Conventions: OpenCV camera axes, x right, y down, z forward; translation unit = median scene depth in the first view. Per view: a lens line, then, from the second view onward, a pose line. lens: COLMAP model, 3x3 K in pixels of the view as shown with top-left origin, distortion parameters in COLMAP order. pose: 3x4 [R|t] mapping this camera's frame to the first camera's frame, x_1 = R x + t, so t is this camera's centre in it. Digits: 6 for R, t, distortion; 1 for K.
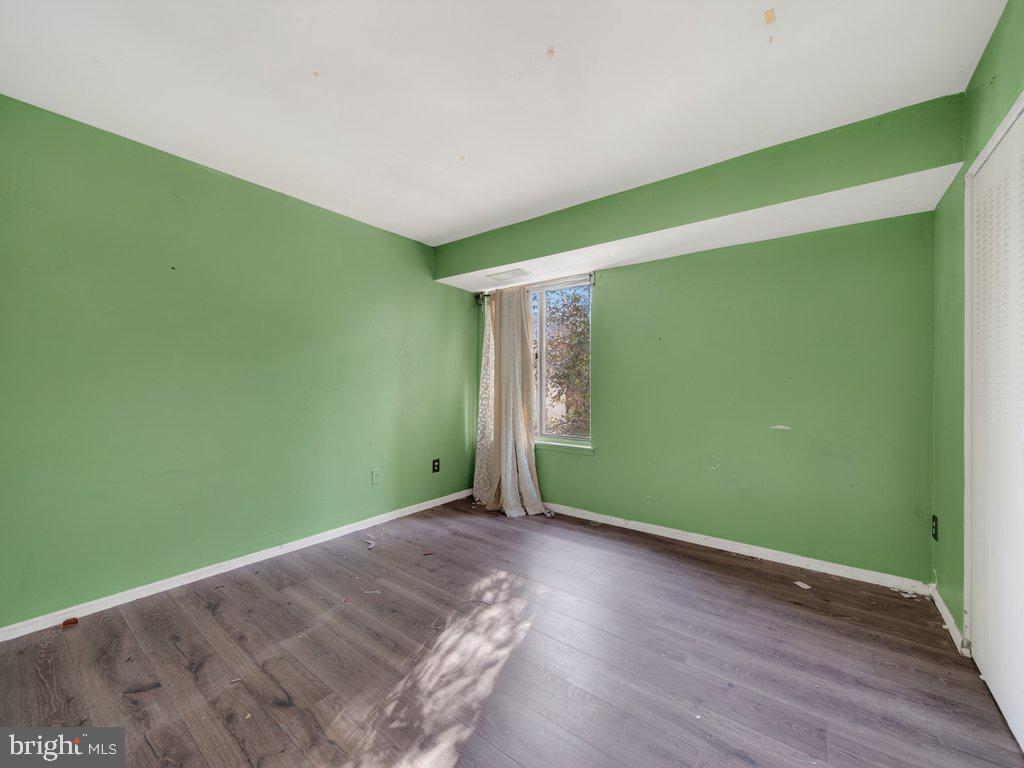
lens RADIAL K [[403.1, 0, 513.6], [0, 403.1, 387.4], [0, 0, 1]] dist [-0.002860, 0.000186]
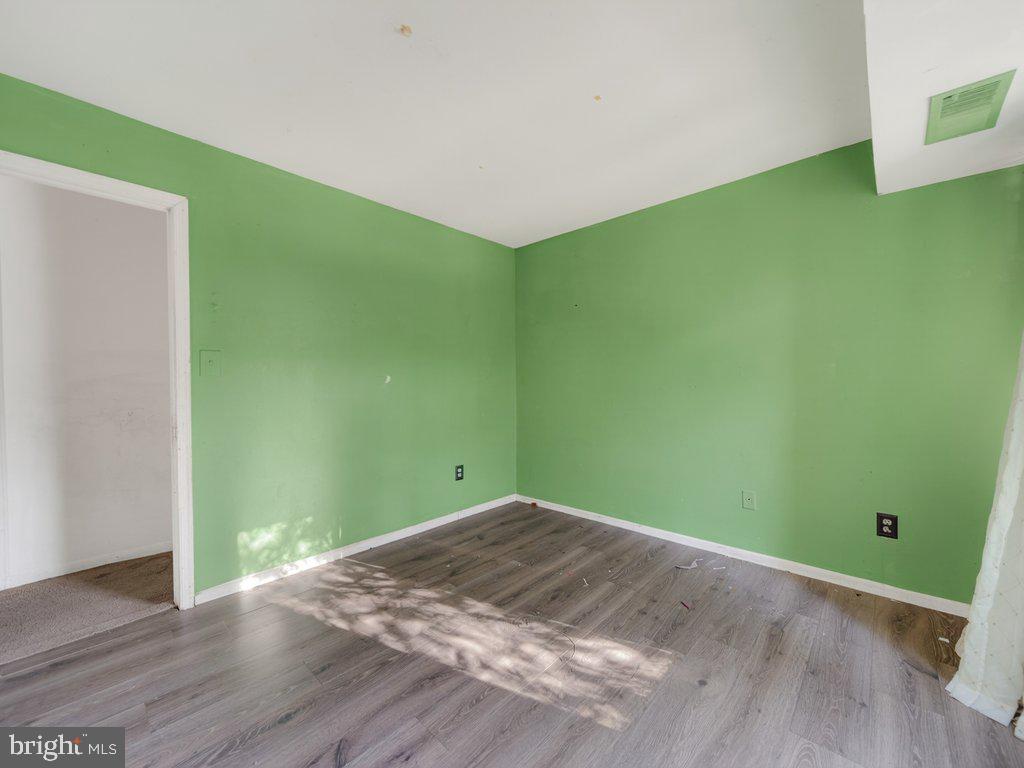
lens RADIAL K [[403.1, 0, 517.3], [0, 403.1, 381.1], [0, 0, 1]] dist [-0.002860, 0.000186]
pose [[-0.088677, -0.002827, -0.996056, 0.438656], [-0.001979, 0.999994, -0.002662, -0.004154], [0.996059, 0.001736, -0.088682, 0.575715]]
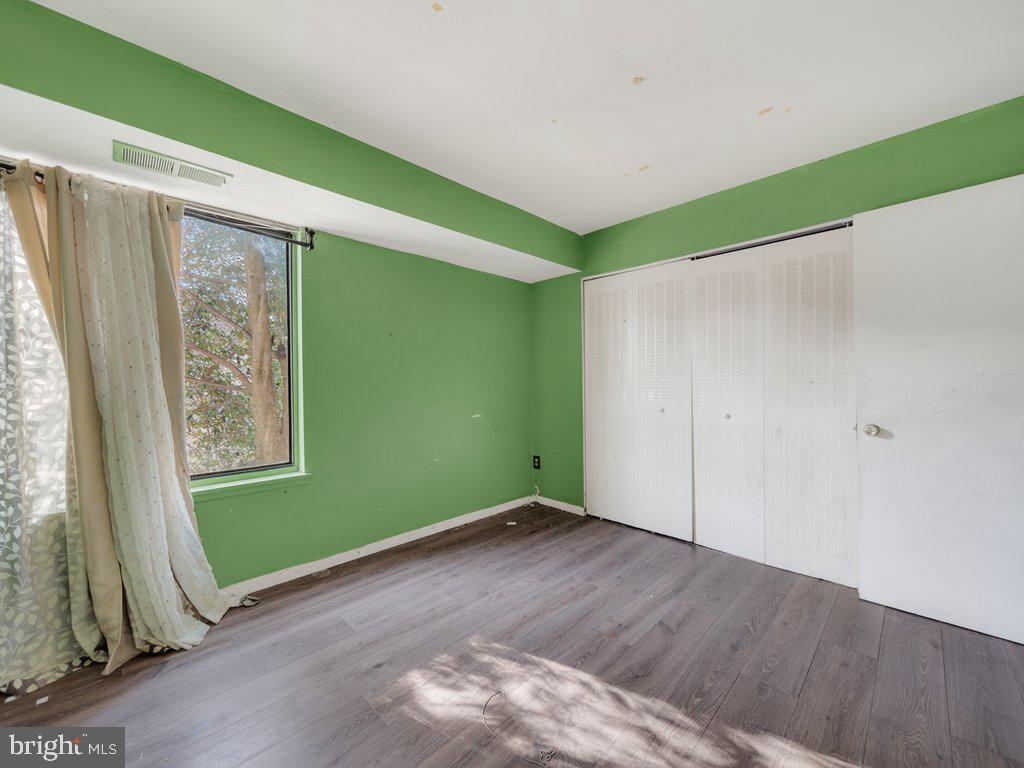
lens RADIAL K [[403.1, 0, 515.7], [0, 403.1, 384.9], [0, 0, 1]] dist [-0.002860, 0.000186]
pose [[0.129164, -0.008783, 0.991584, -0.449647], [0.017247, 0.999829, 0.006610, -0.006121], [-0.991473, 0.016248, 0.129293, 0.514134]]
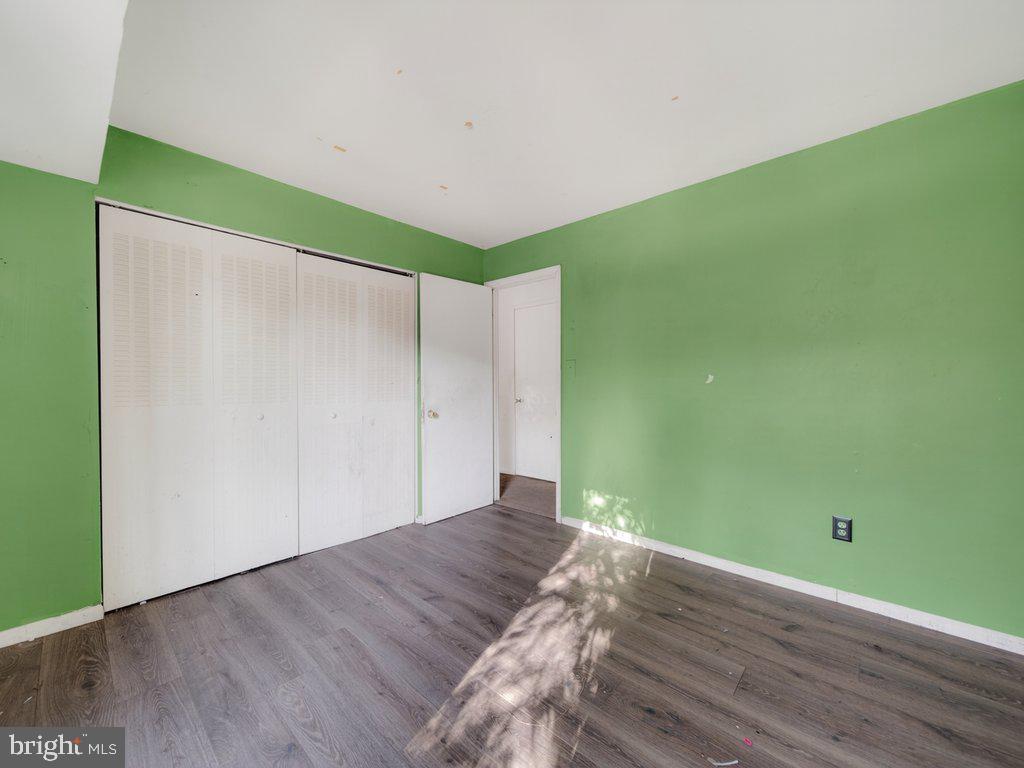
lens RADIAL K [[403.1, 0, 512.4], [0, 403.1, 387.5], [0, 0, 1]] dist [-0.002860, 0.000186]
pose [[-0.996608, -0.004736, 0.082159, -0.065477], [-0.002966, 0.999761, 0.021652, -0.009172], [-0.082241, 0.021335, -0.996384, 0.979333]]
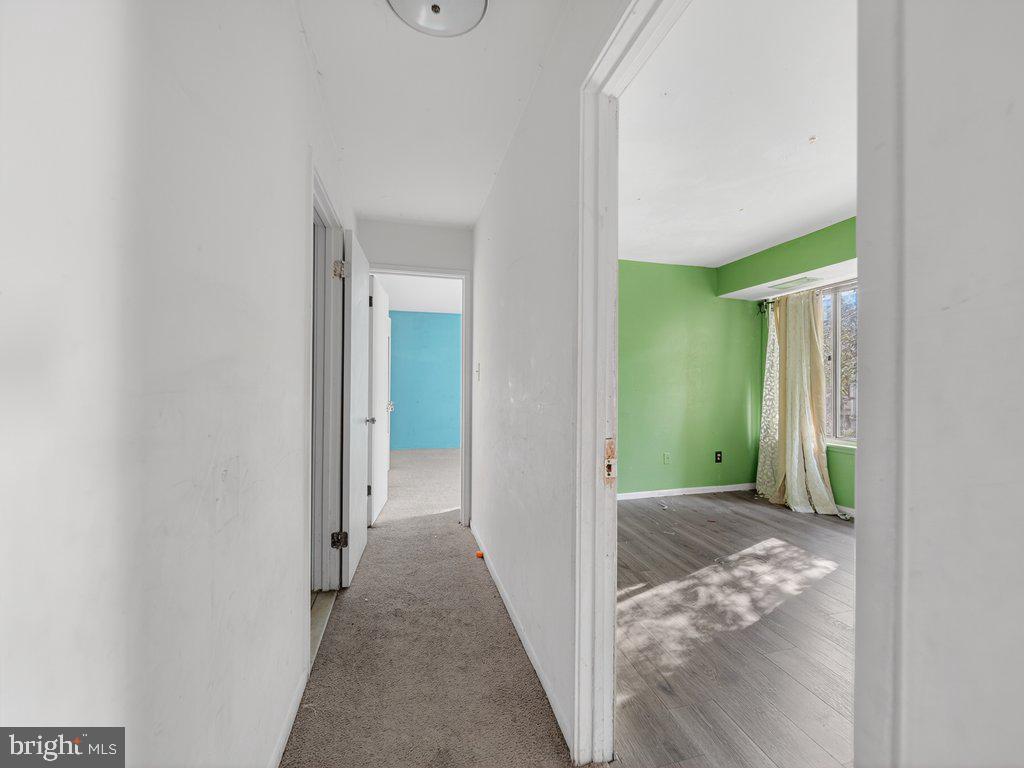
lens RADIAL K [[403.1, 0, 511.6], [0, 403.1, 386.9], [0, 0, 1]] dist [-0.002860, 0.000186]
pose [[0.787389, -0.002545, -0.616451, 0.056414], [-0.000476, 0.999989, -0.004736, -0.001082], [0.616456, 0.004023, 0.787379, -0.293074]]
